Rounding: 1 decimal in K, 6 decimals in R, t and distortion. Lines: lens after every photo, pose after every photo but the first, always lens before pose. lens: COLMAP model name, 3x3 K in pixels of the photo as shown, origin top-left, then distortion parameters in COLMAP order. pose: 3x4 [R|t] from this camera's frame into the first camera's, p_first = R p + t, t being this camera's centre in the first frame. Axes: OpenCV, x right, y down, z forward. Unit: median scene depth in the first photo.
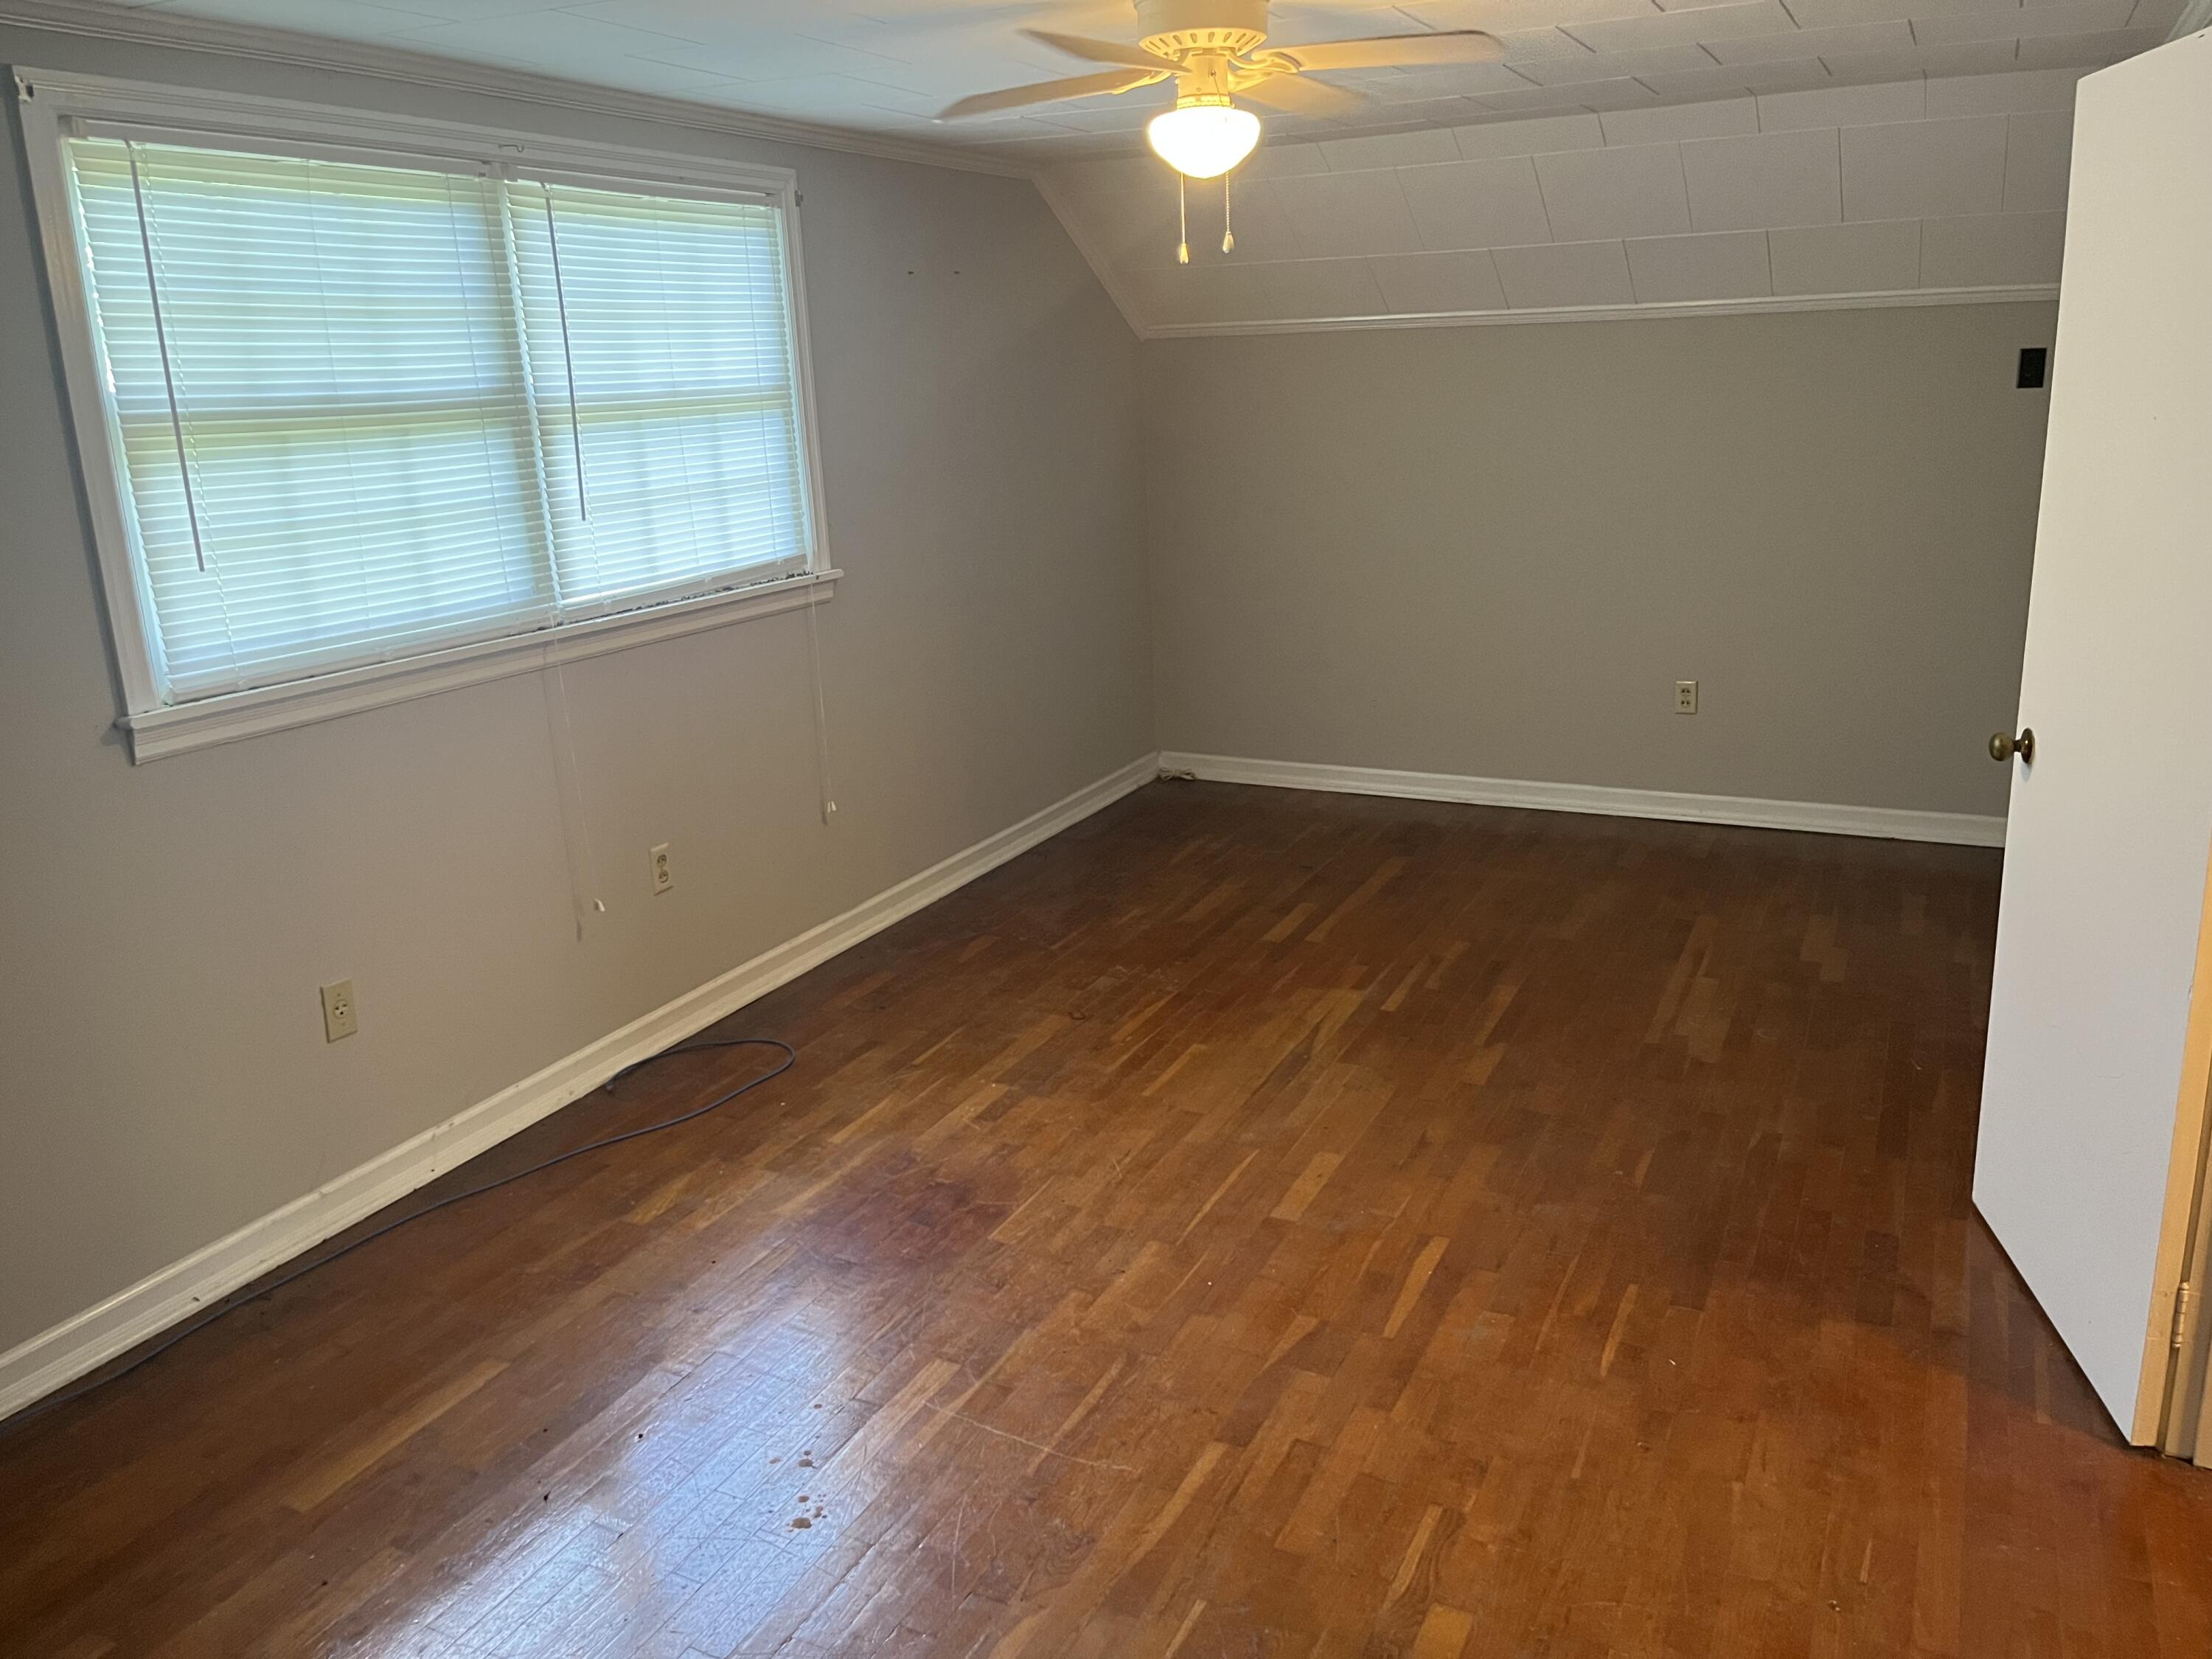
lens RADIAL K [[1673.5, 0, 1109.4], [0, 1673.5, 825.9], [0, 0, 1]] dist [0.005884, -0.053386]
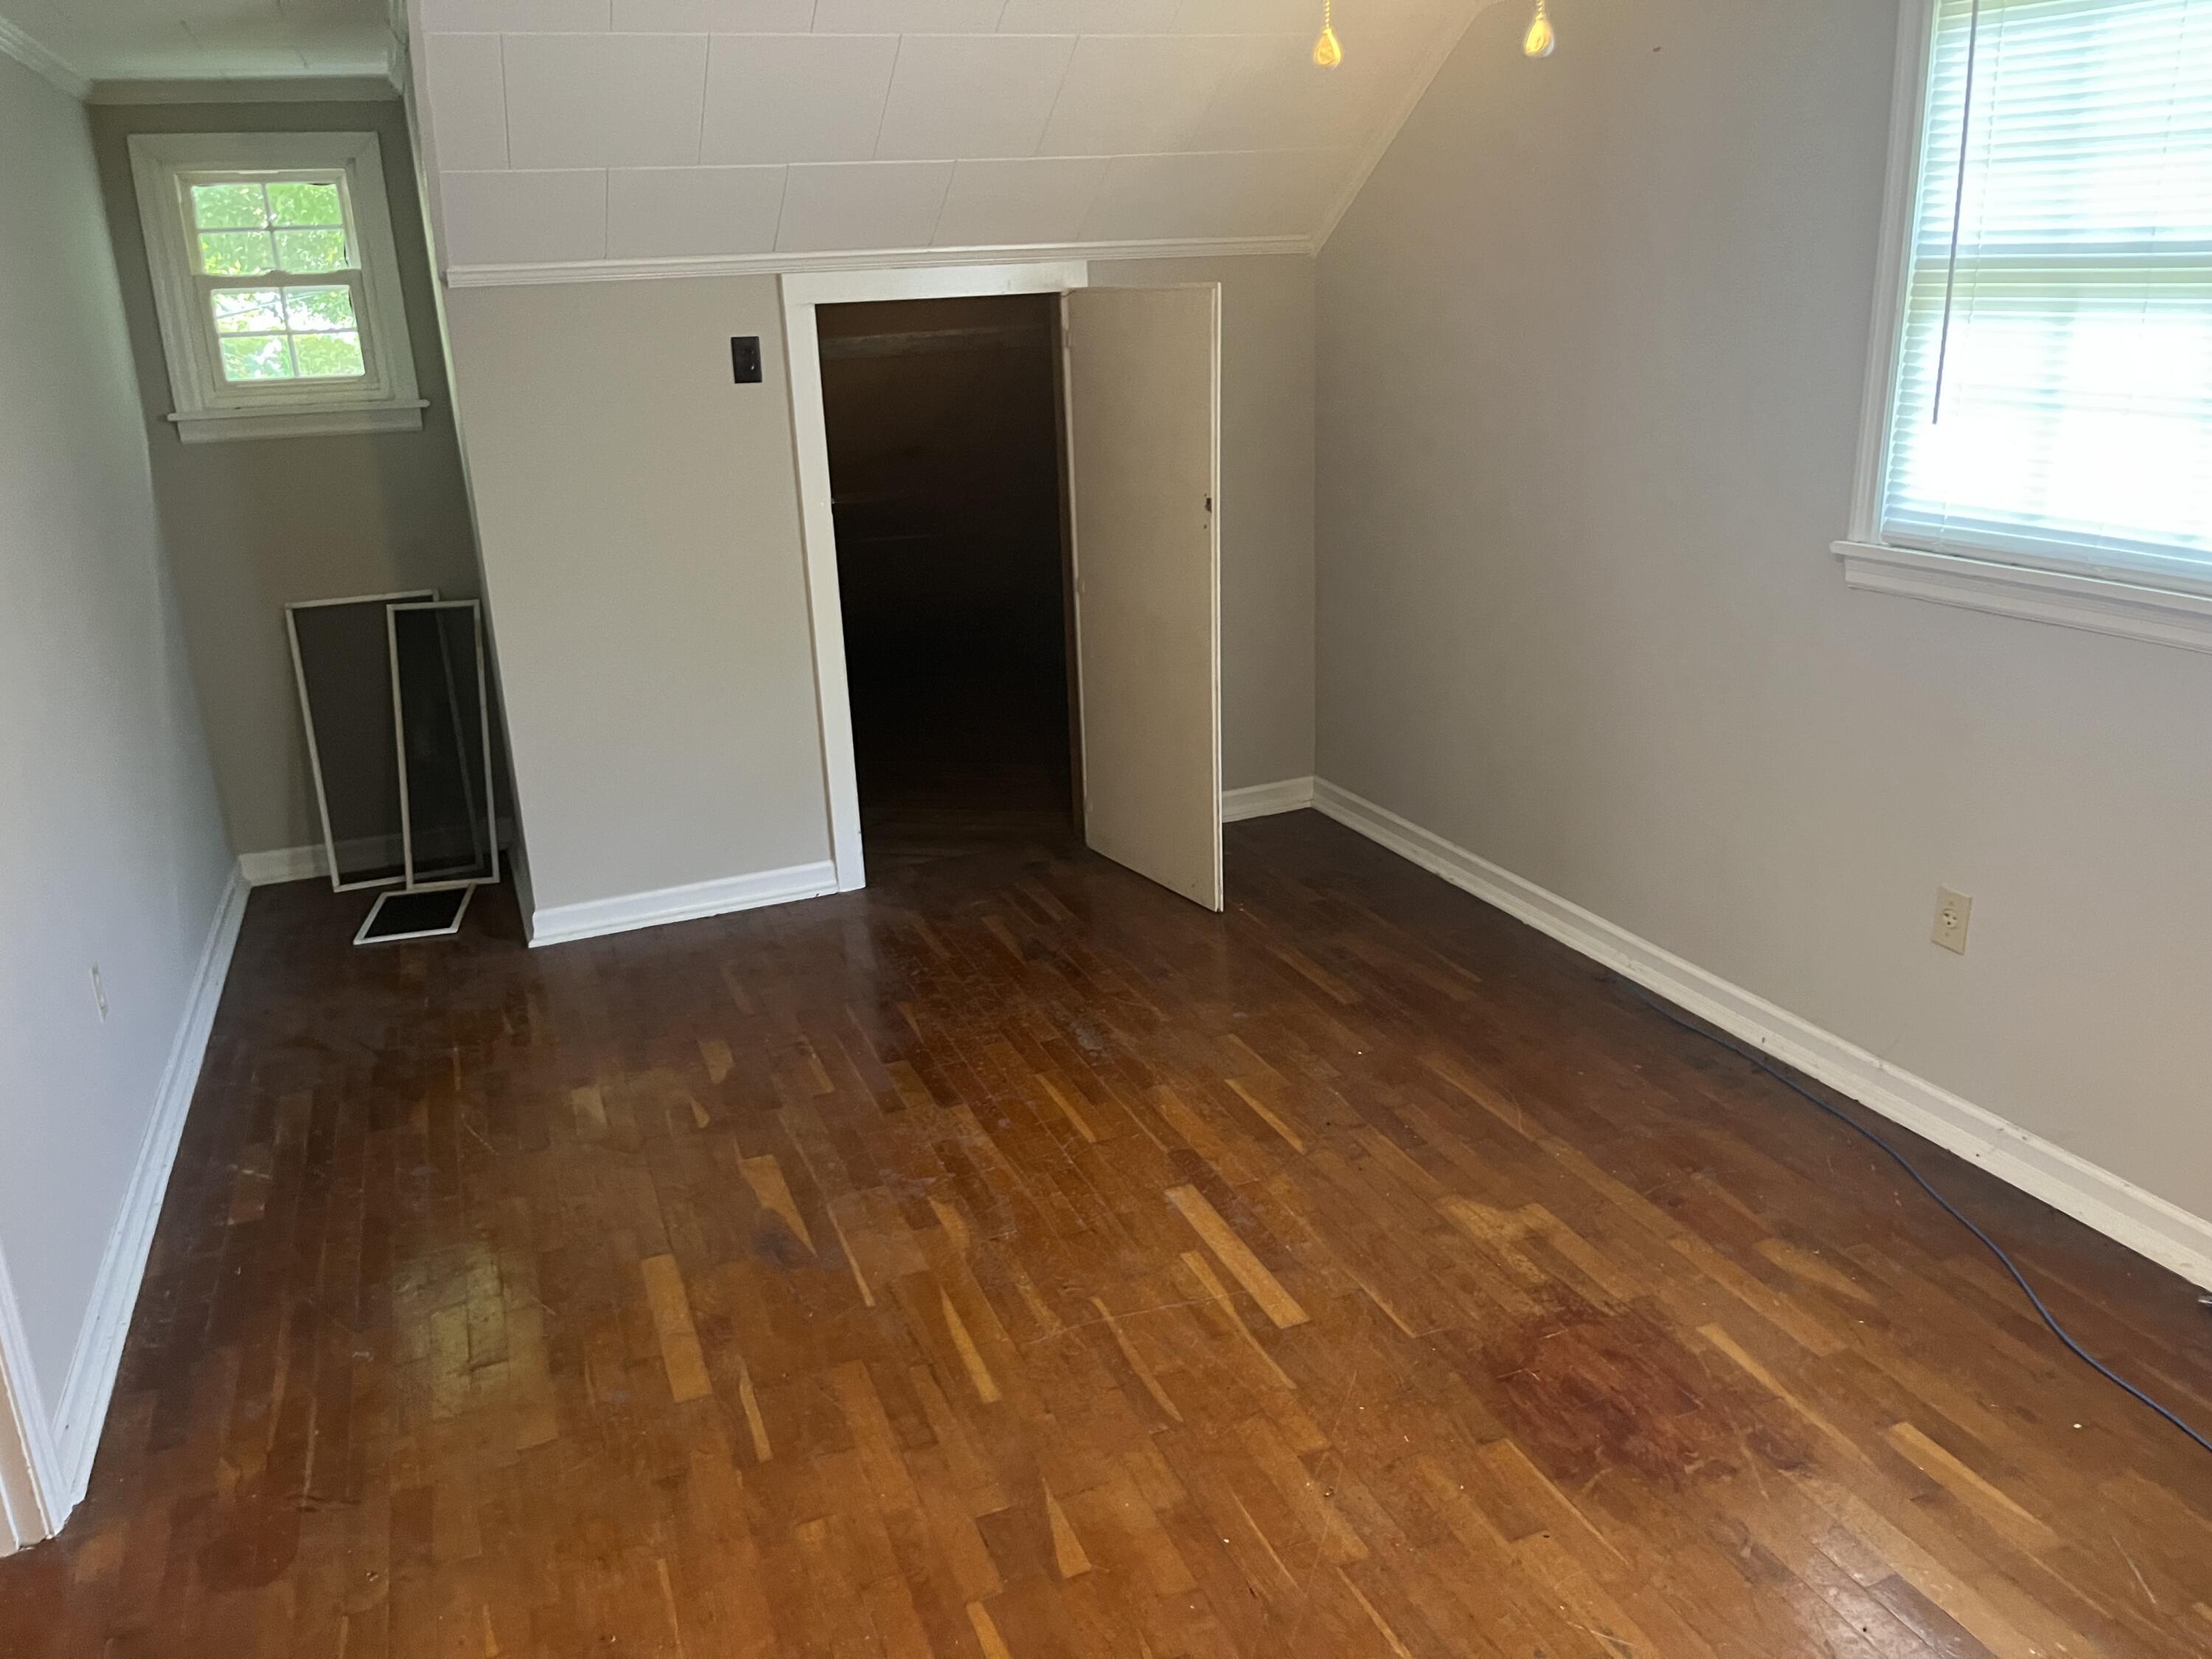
lens RADIAL K [[1673.5, 0, 1109.4], [0, 1673.5, 825.9], [0, 0, 1]] dist [0.005884, -0.053386]
pose [[-0.675443, 0.282889, -0.680993, 0.518596], [-0.129668, 0.863537, 0.487330, -0.358680], [0.725923, 0.417466, -0.546588, 1.262603]]
